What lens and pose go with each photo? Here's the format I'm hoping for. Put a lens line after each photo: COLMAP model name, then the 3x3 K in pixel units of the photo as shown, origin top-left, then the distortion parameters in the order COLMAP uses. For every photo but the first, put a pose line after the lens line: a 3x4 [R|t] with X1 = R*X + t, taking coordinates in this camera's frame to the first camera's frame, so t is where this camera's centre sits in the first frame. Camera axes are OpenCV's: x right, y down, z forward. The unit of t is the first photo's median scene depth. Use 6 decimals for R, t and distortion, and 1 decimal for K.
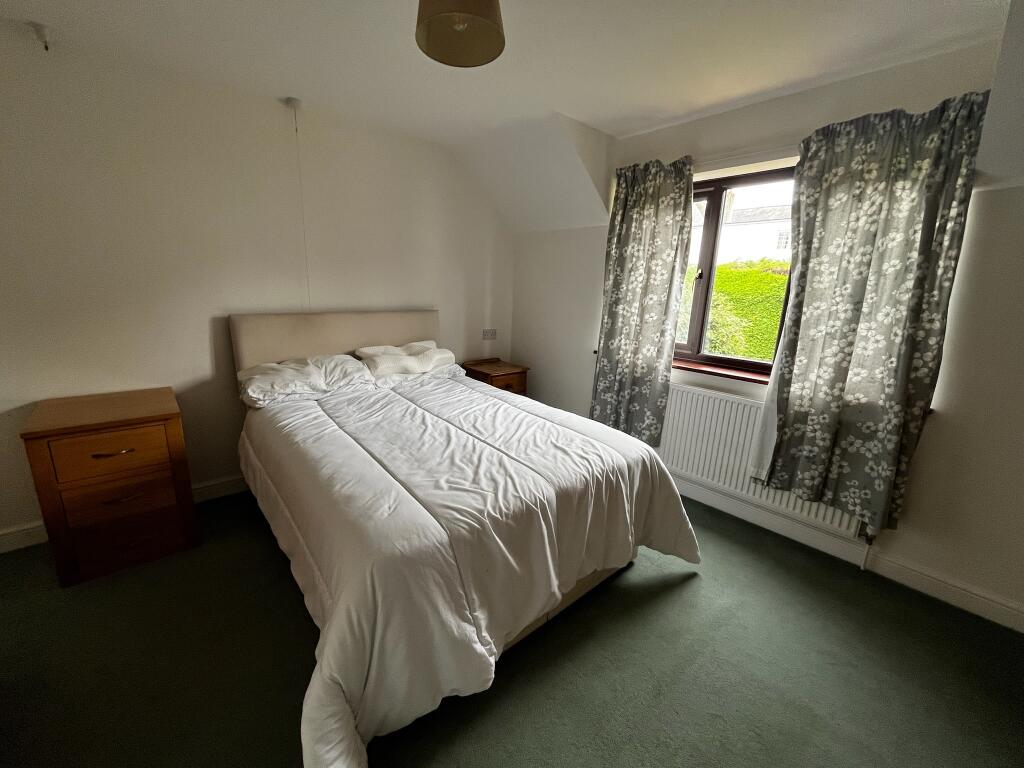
lens RADIAL K [[406.1, 0, 510.0], [0, 406.1, 384.5], [0, 0, 1]] dist [-0.004760, -0.000824]
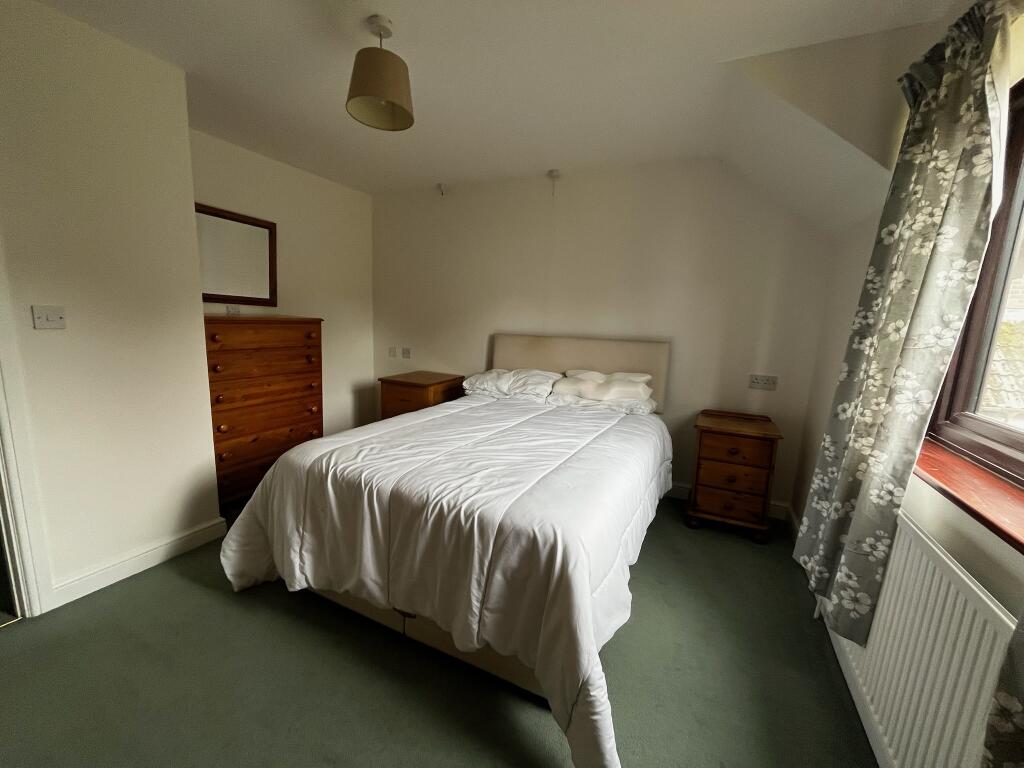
lens RADIAL K [[406.1, 0, 507.5], [0, 406.1, 384.5], [0, 0, 1]] dist [-0.004760, -0.000824]
pose [[0.399583, 0.130428, -0.907371, 0.585352], [-0.241706, 0.969790, 0.032959, -0.047326], [0.884258, 0.206147, 0.419036, 0.412660]]
